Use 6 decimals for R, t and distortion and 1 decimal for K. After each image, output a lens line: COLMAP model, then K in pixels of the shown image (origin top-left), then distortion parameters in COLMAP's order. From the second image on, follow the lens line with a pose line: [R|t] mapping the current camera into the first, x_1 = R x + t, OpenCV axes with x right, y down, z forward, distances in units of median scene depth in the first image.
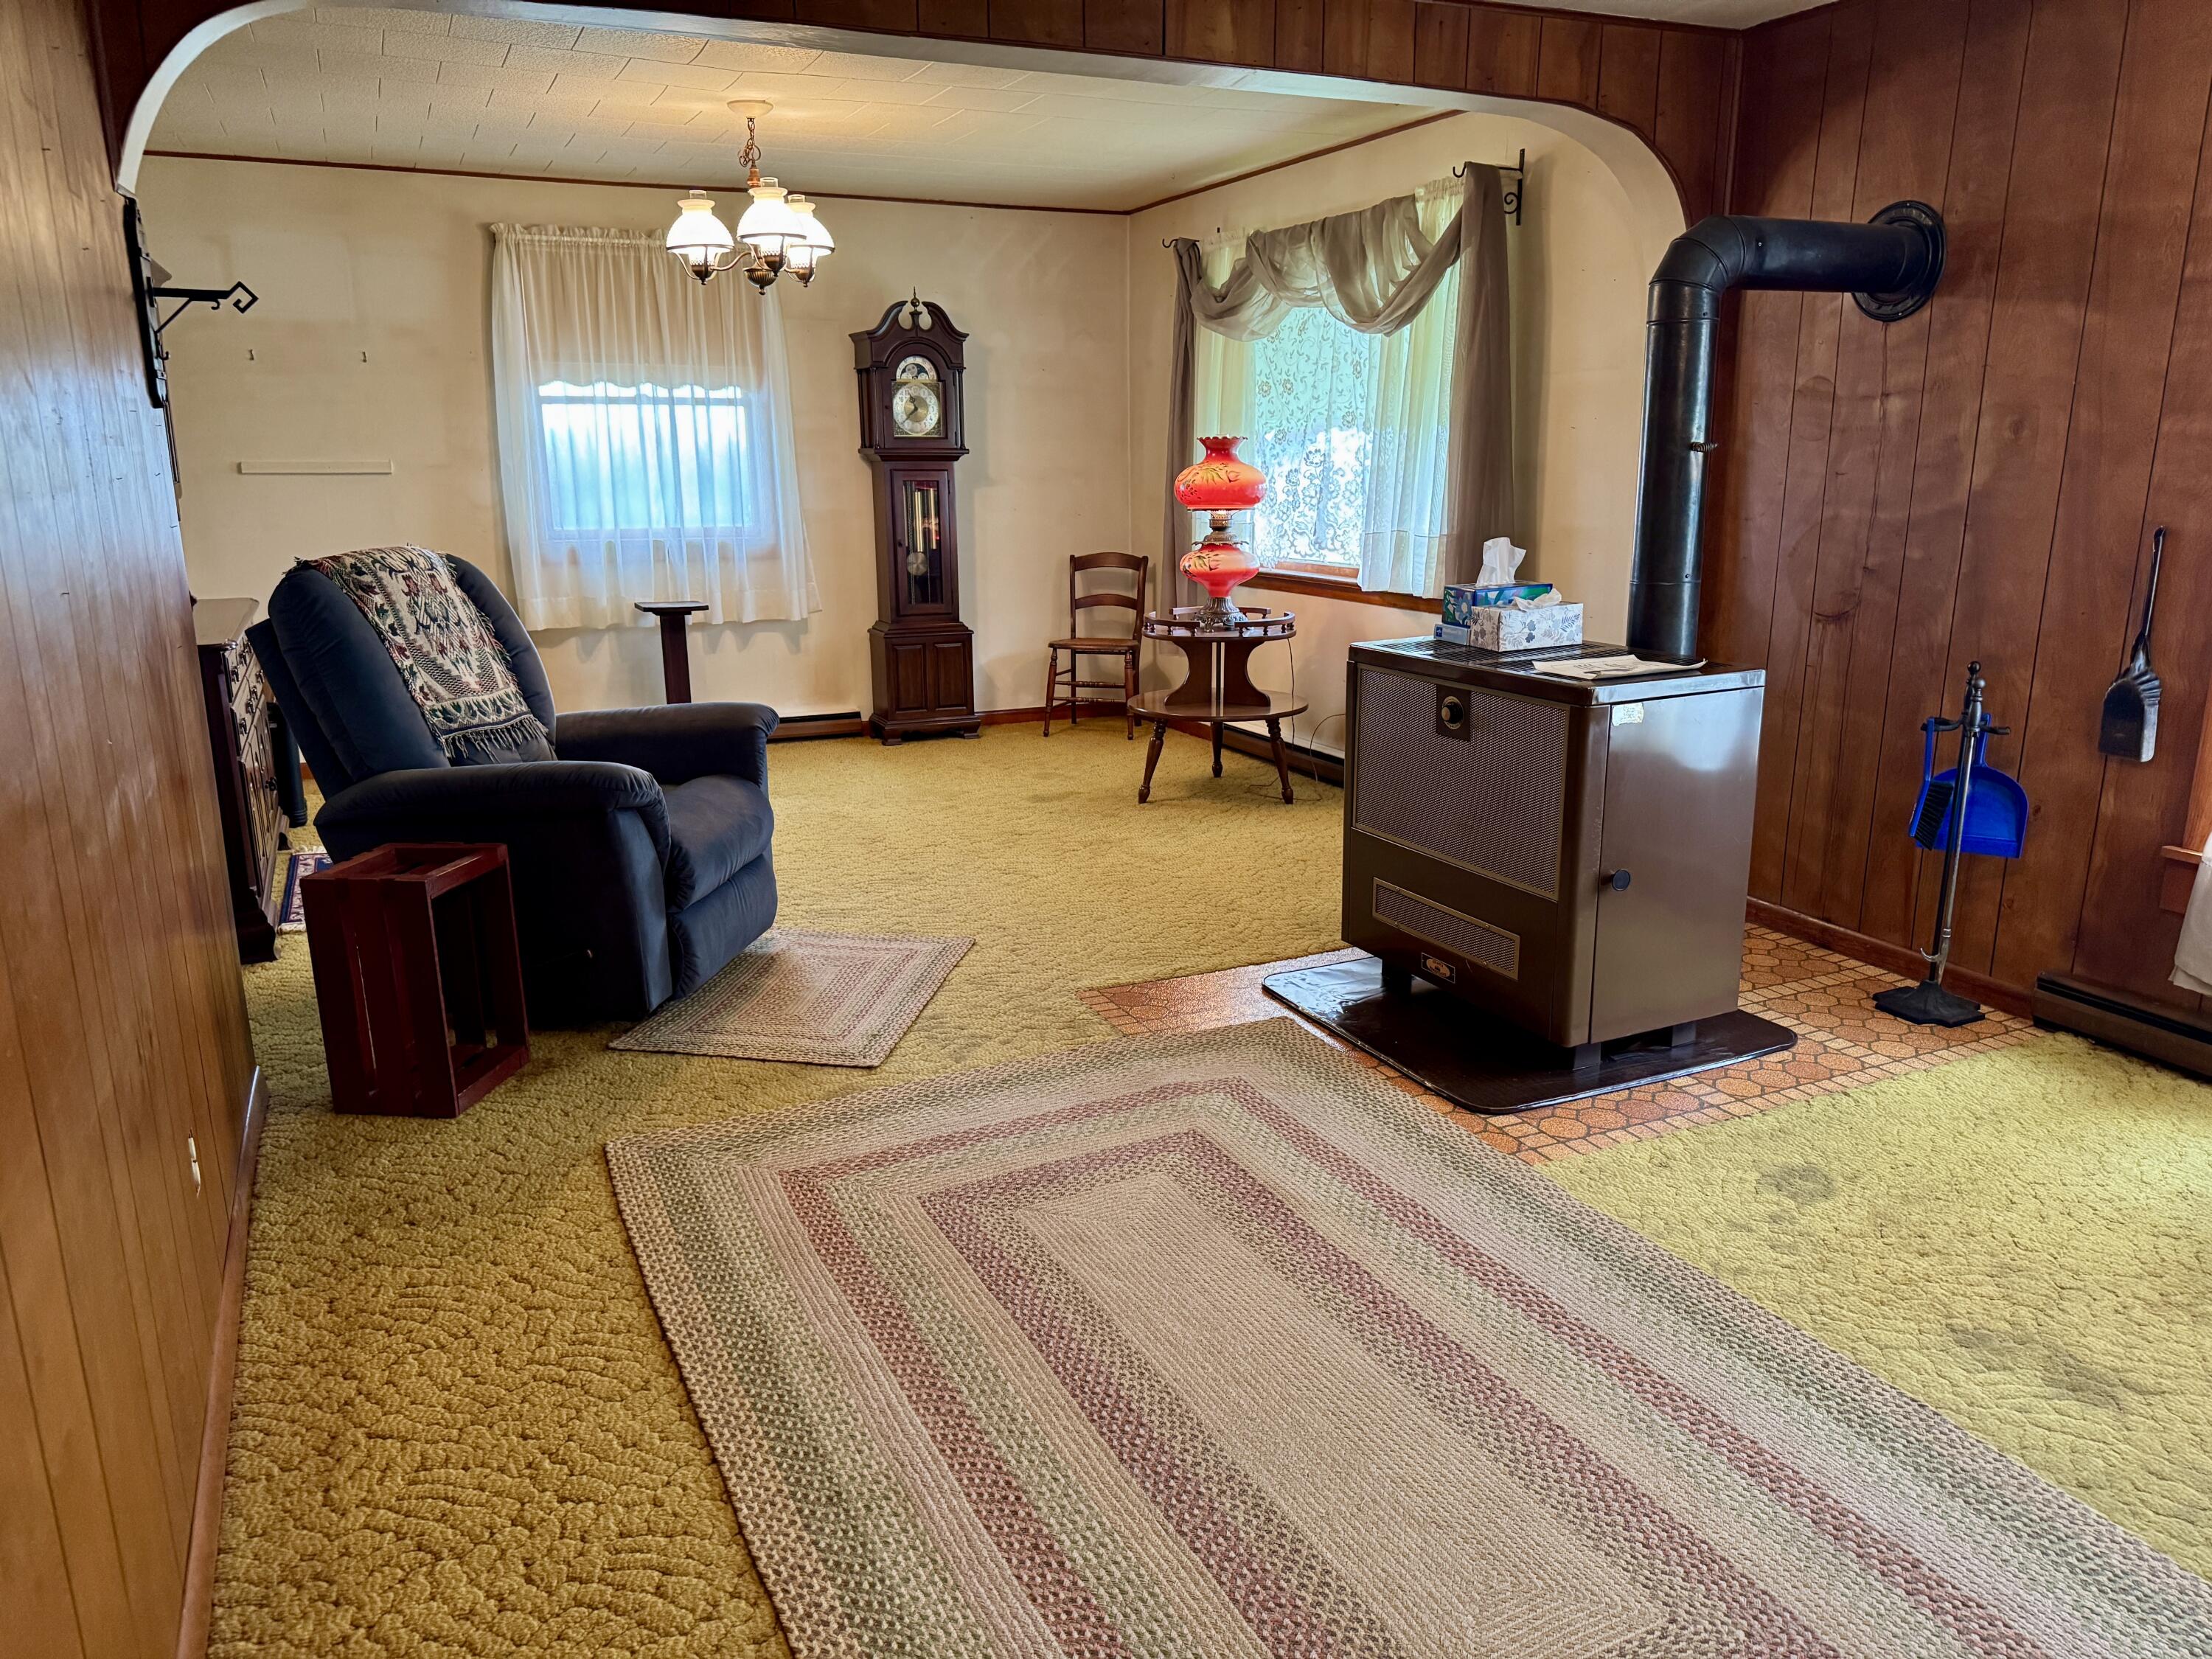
lens RADIAL K [[1578.5, 0, 1099.7], [0, 1578.5, 835.7], [0, 0, 1]] dist [0.158564, -0.277730]
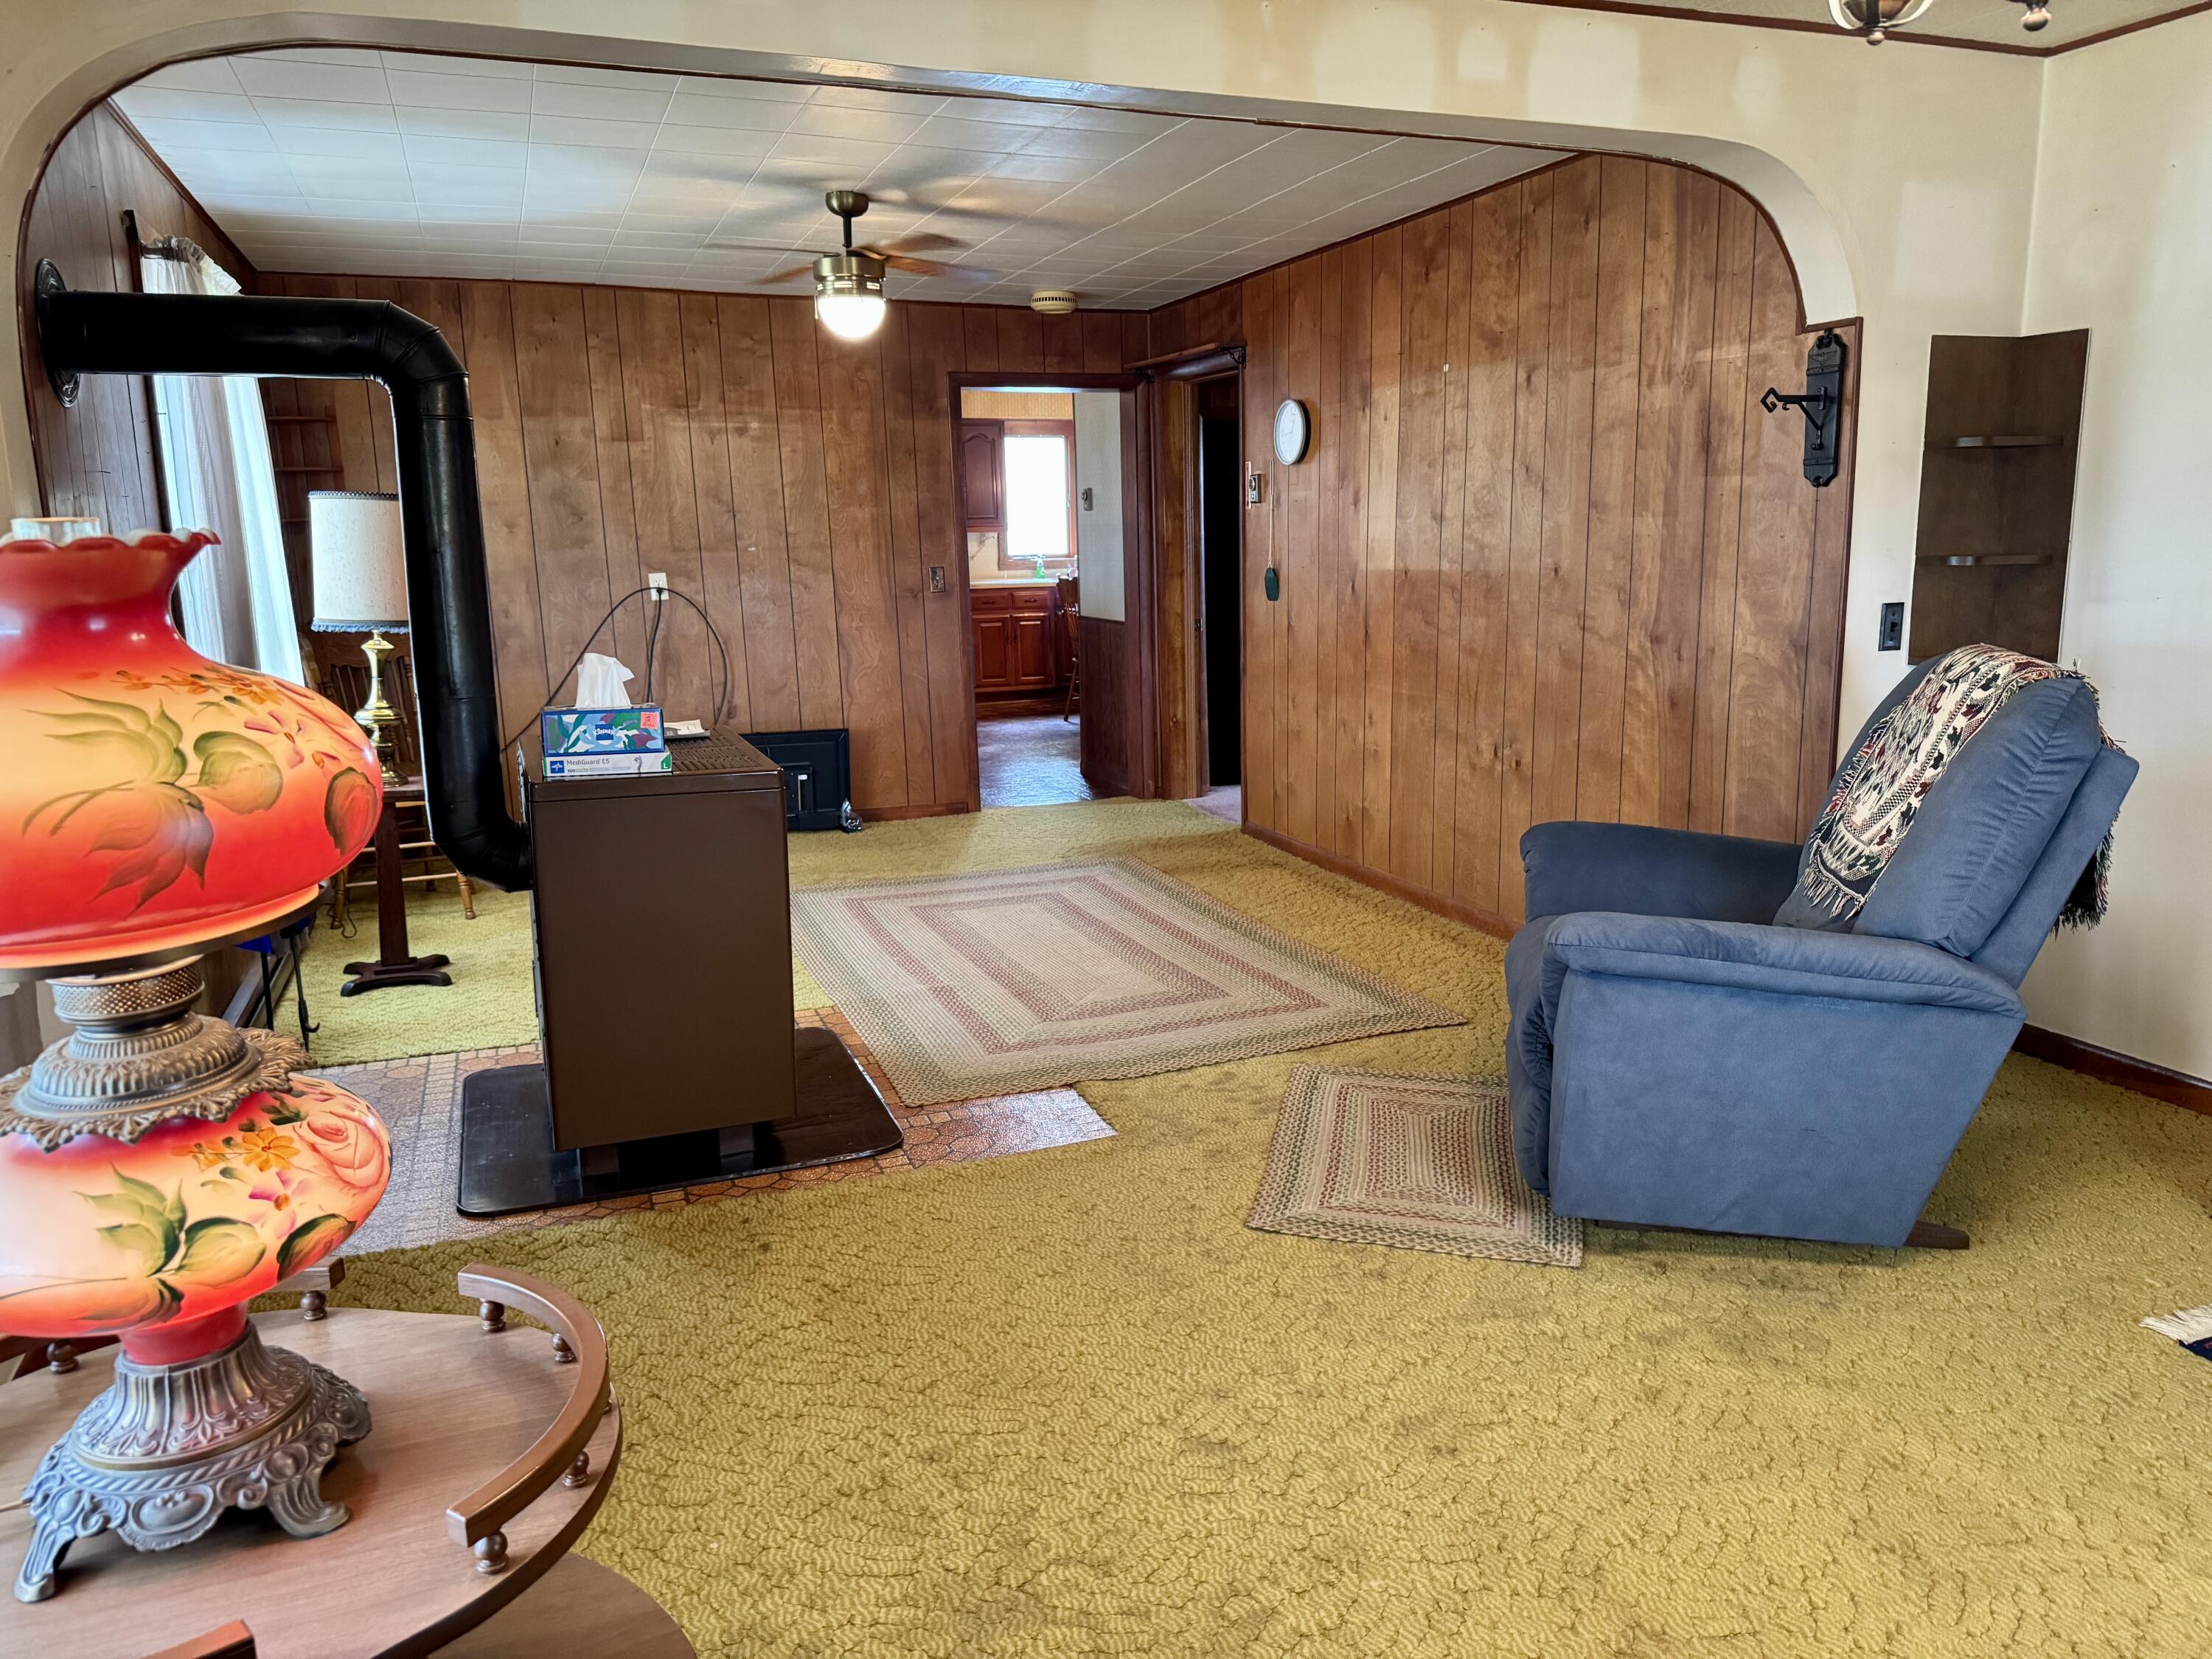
lens RADIAL K [[1578.5, 0, 1099.7], [0, 1578.5, 835.7], [0, 0, 1]] dist [0.158564, -0.277730]
pose [[-0.994727, 0.007620, 0.102278, -0.104190], [0.052473, 0.894645, 0.443686, -0.463111], [-0.088122, 0.446713, -0.890327, 1.771331]]
